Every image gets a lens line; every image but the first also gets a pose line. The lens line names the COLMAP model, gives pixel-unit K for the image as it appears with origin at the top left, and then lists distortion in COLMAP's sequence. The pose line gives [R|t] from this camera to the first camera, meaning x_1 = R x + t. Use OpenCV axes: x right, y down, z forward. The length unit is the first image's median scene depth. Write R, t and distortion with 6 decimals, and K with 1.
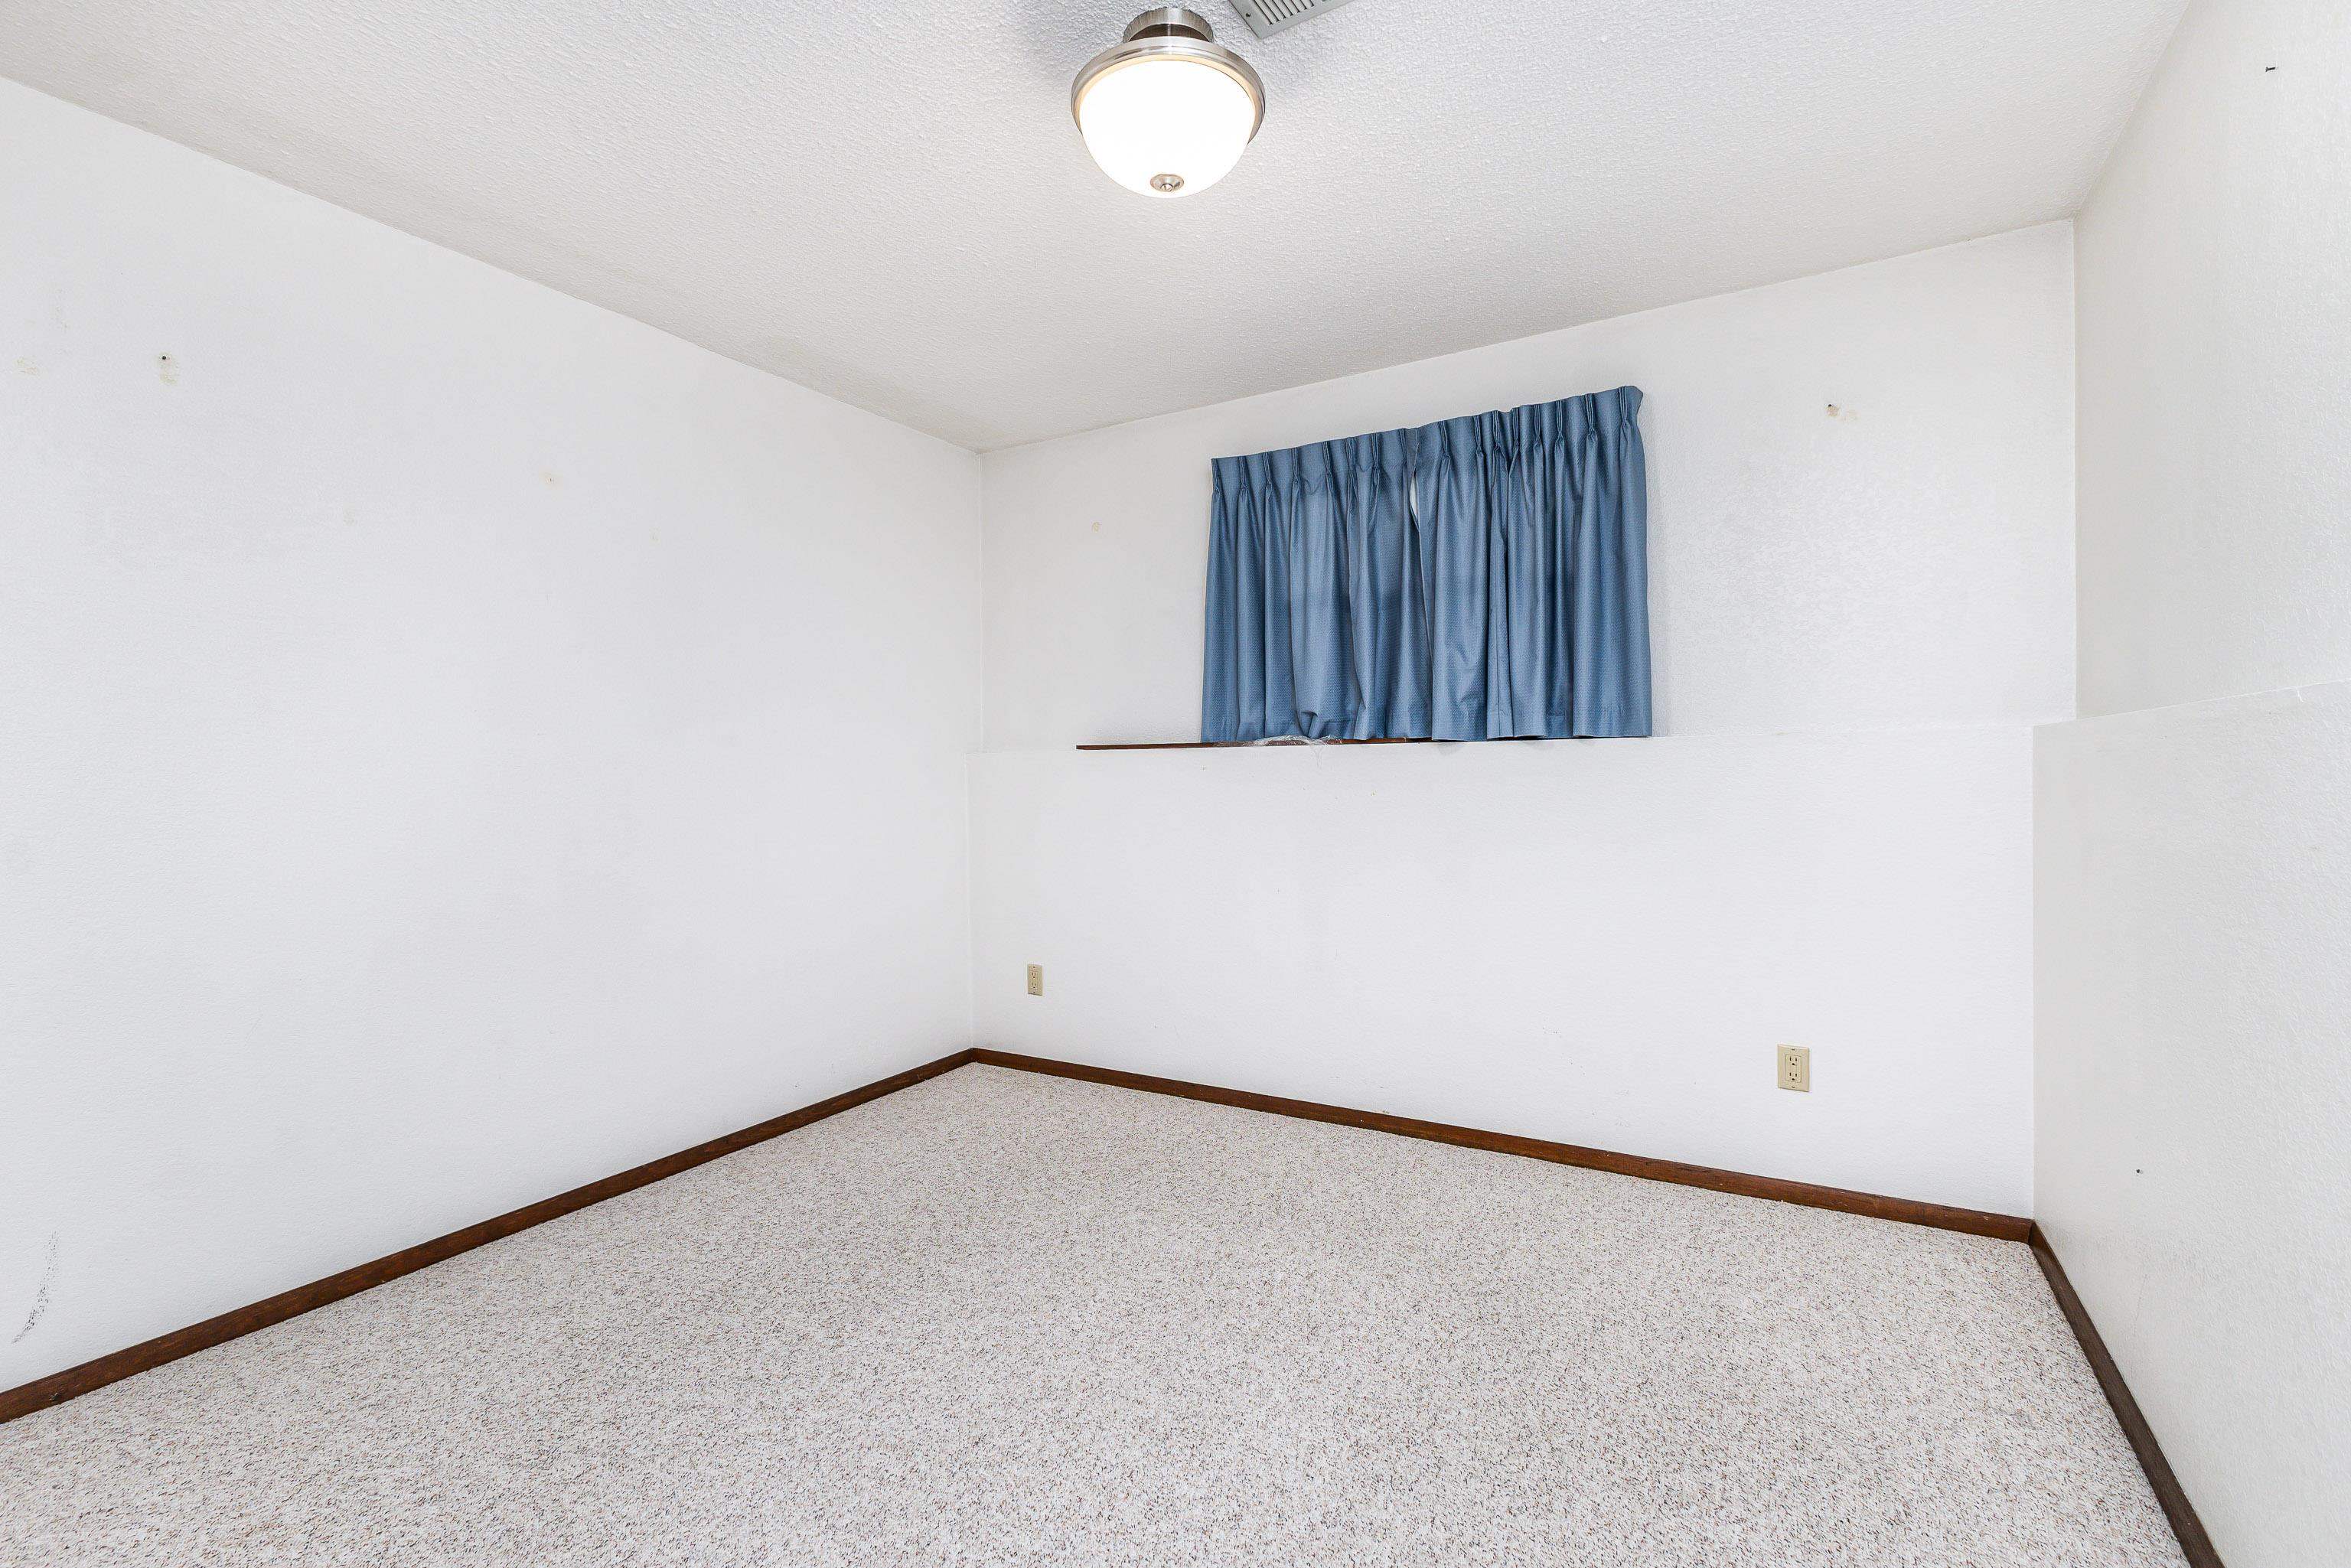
lens RADIAL K [[1027.7, 0, 1185.8], [0, 1027.7, 776.1], [0, 0, 1]] dist [0.011479, -0.001238]
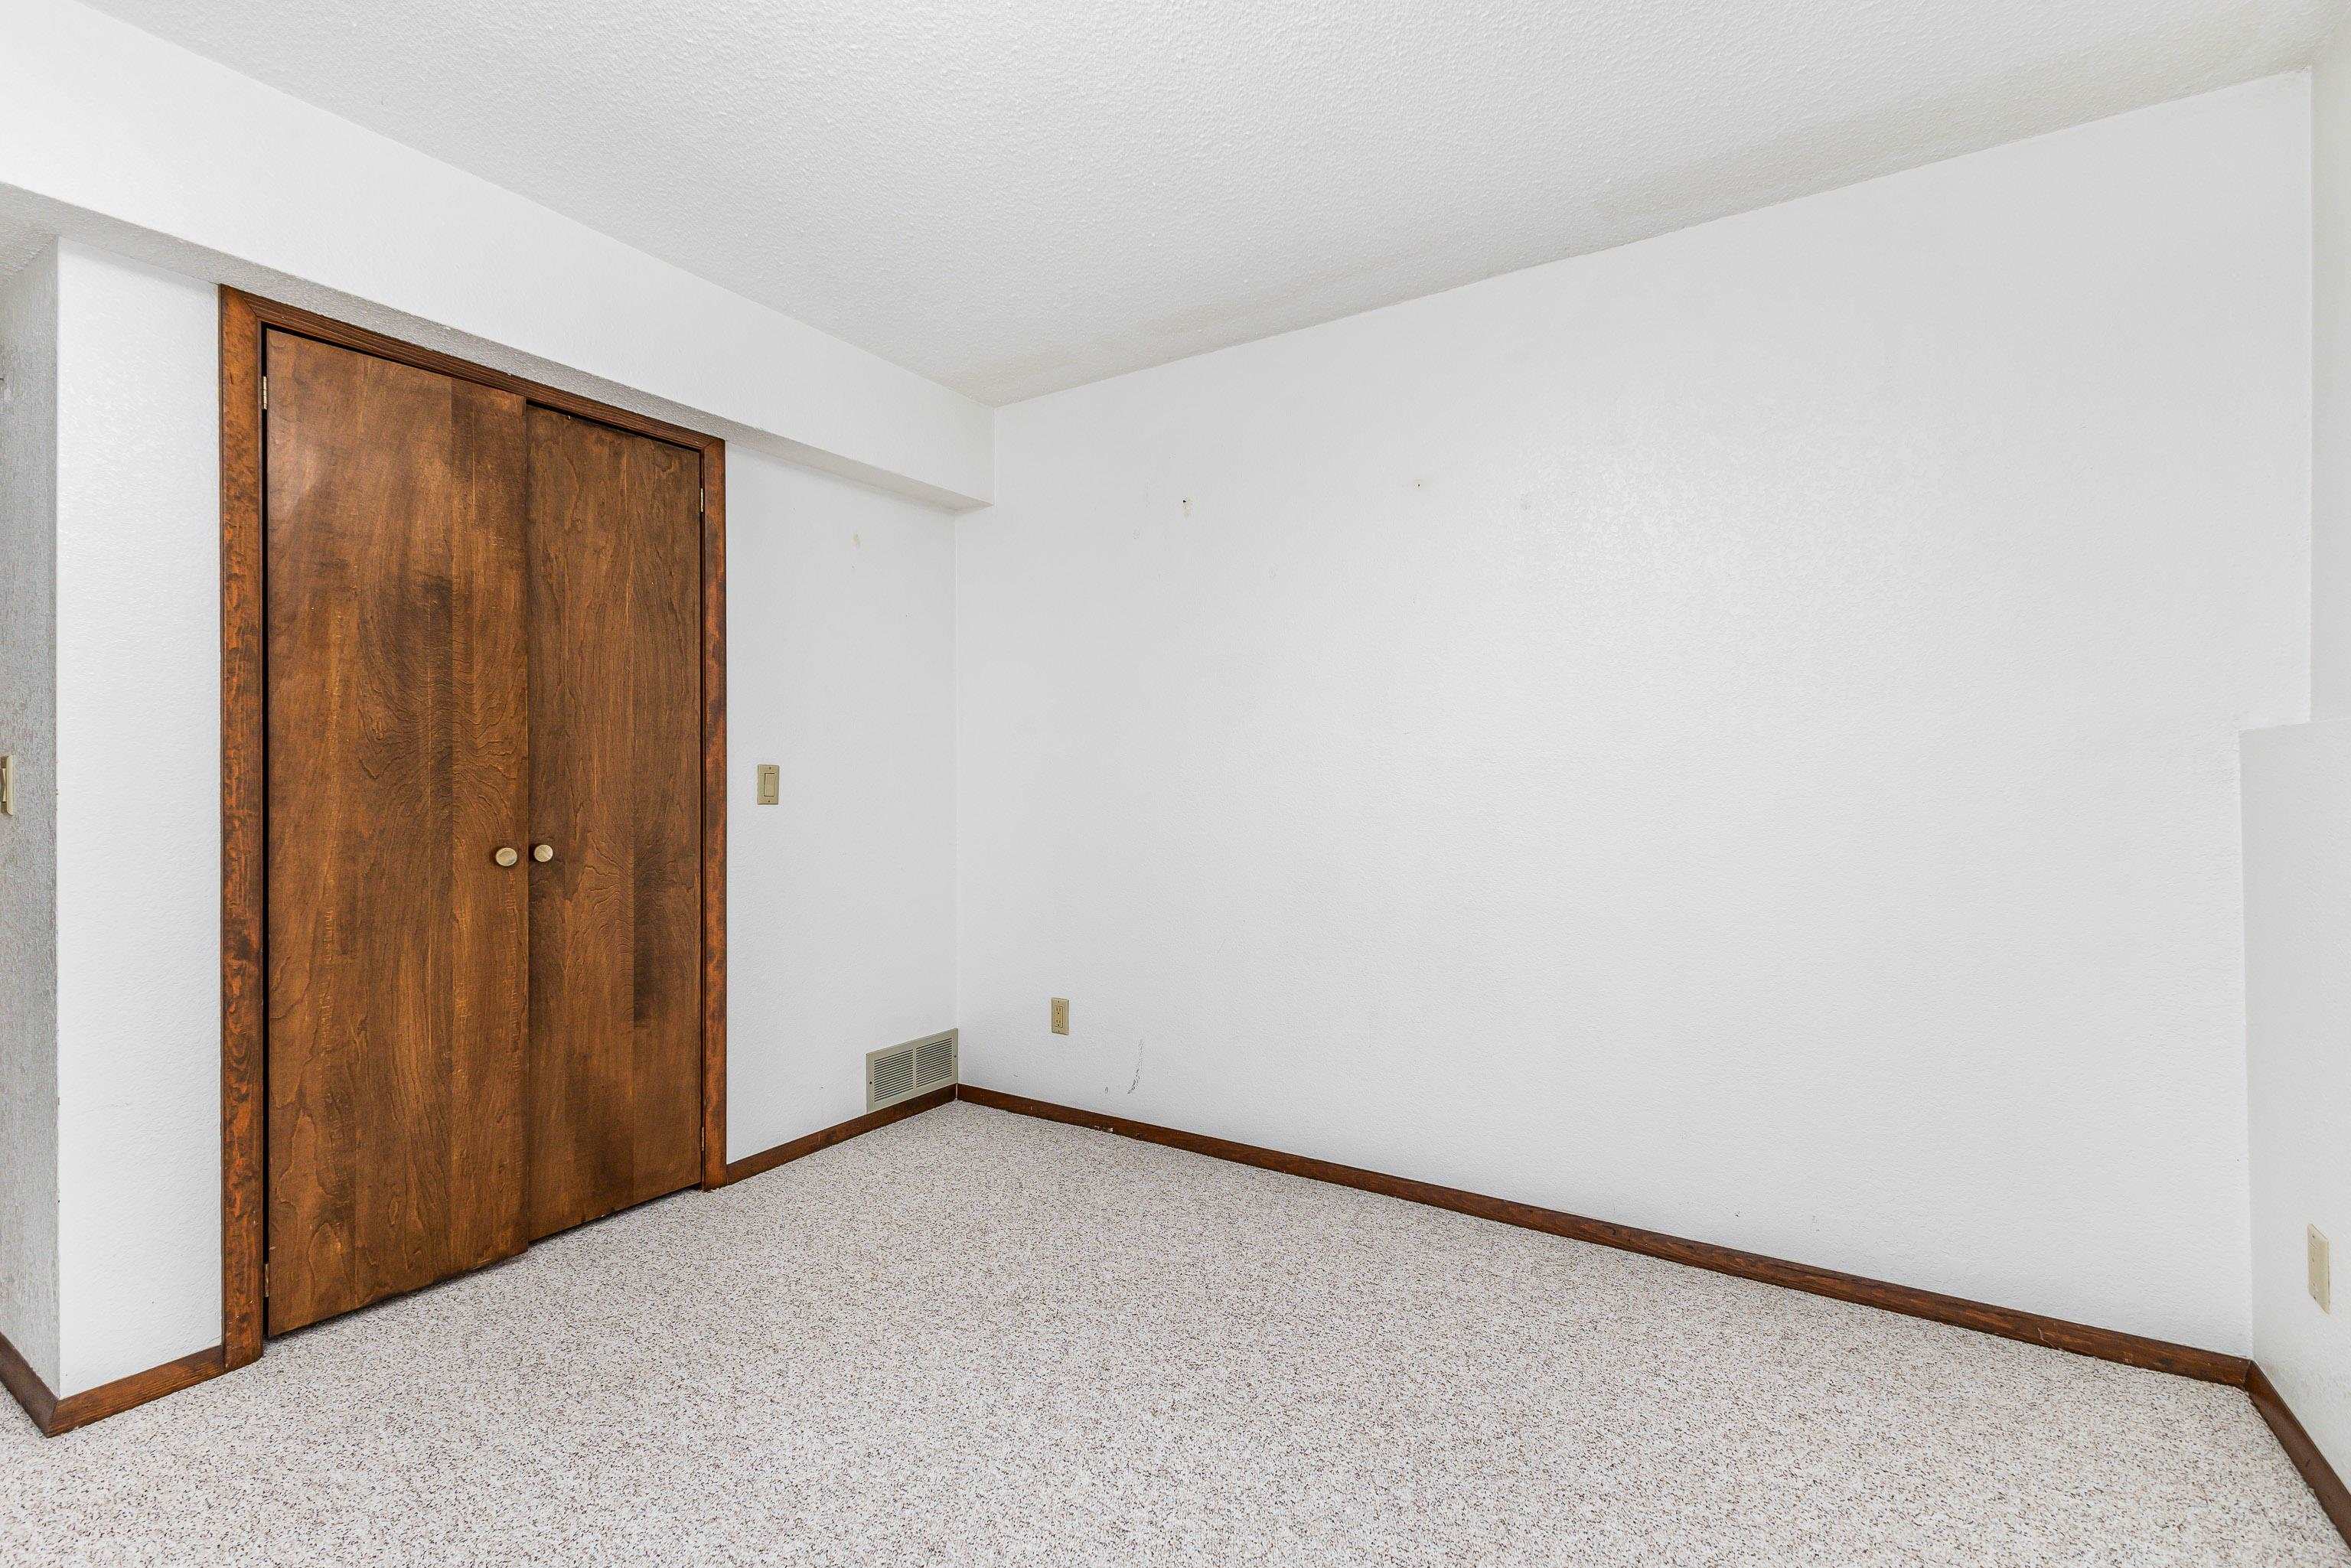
lens RADIAL K [[1027.7, 0, 1185.8], [0, 1027.7, 776.1], [0, 0, 1]] dist [0.011479, -0.001238]
pose [[-0.038945, 0.008281, -0.999207, 0.326486], [-0.001995, 0.999963, 0.008365, -0.003359], [0.999239, 0.002319, -0.038927, 0.630587]]
